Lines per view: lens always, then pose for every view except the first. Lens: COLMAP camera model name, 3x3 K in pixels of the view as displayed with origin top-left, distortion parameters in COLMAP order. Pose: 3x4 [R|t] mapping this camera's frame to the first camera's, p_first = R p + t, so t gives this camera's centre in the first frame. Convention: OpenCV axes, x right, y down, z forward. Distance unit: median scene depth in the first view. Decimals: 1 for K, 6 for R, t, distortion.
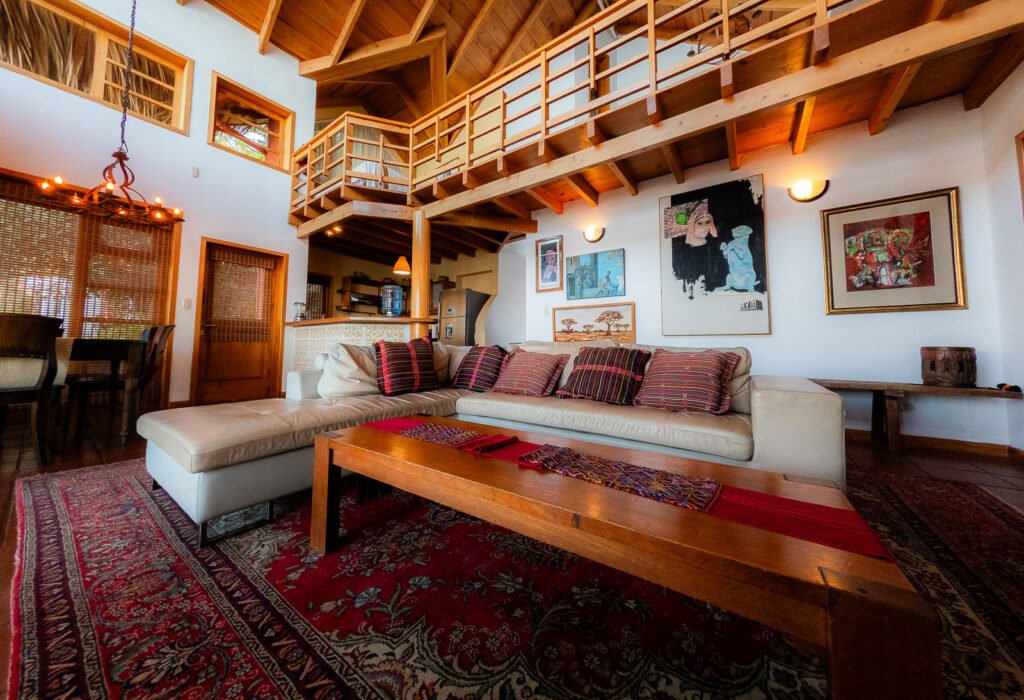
lens RADIAL K [[332.6, 0, 513.9], [0, 332.6, 320.7], [0, 0, 1]] dist [-0.001062, -0.000020]
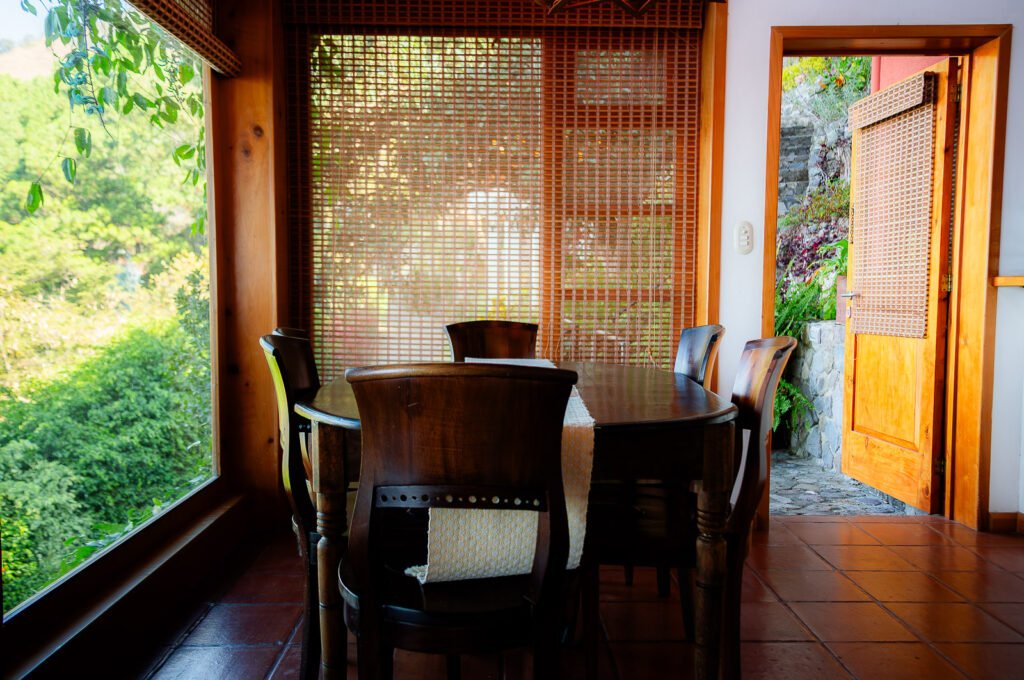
lens RADIAL K [[858.4, 0, 512.0], [0, 858.4, 340.0], [0, 0, 1]] dist [-0.050521, -0.000191]
pose [[0.596101, 0.045110, -0.801641, -0.612704], [0.056795, 0.993550, 0.098142, -0.070738], [0.800898, -0.104032, 0.589695, 0.407070]]
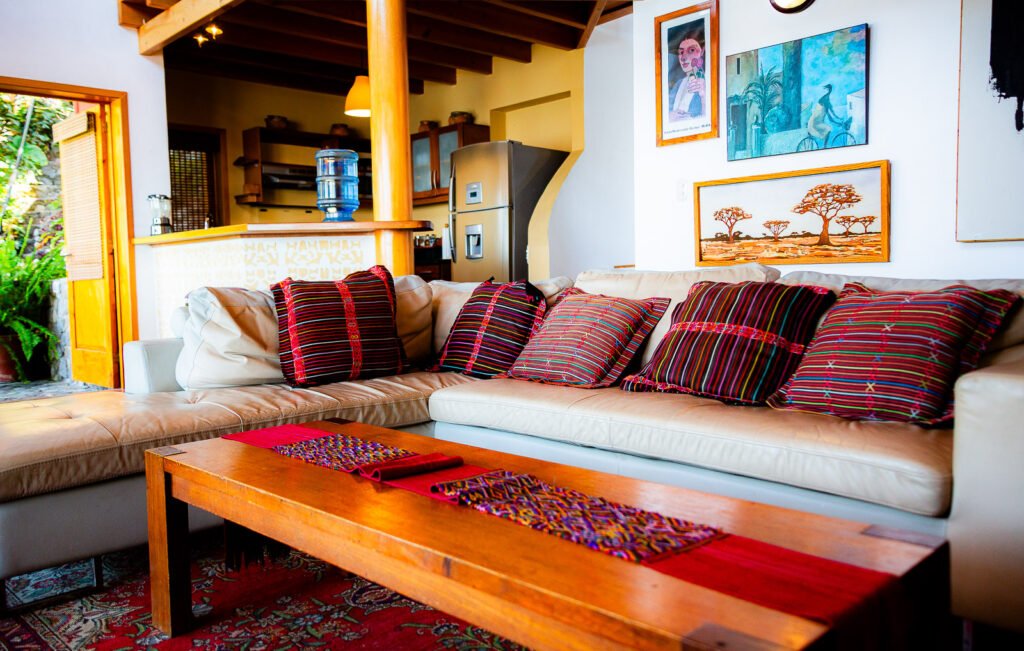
lens RADIAL K [[817.3, 0, 512.2], [0, 817.3, 310.6], [0, 0, 1]] dist [0.020619, -0.006328]
pose [[0.980334, -0.018107, -0.196511, 0.193019], [0.043199, 0.991321, 0.124165, -0.034007], [0.192557, -0.130213, 0.972608, -0.154494]]
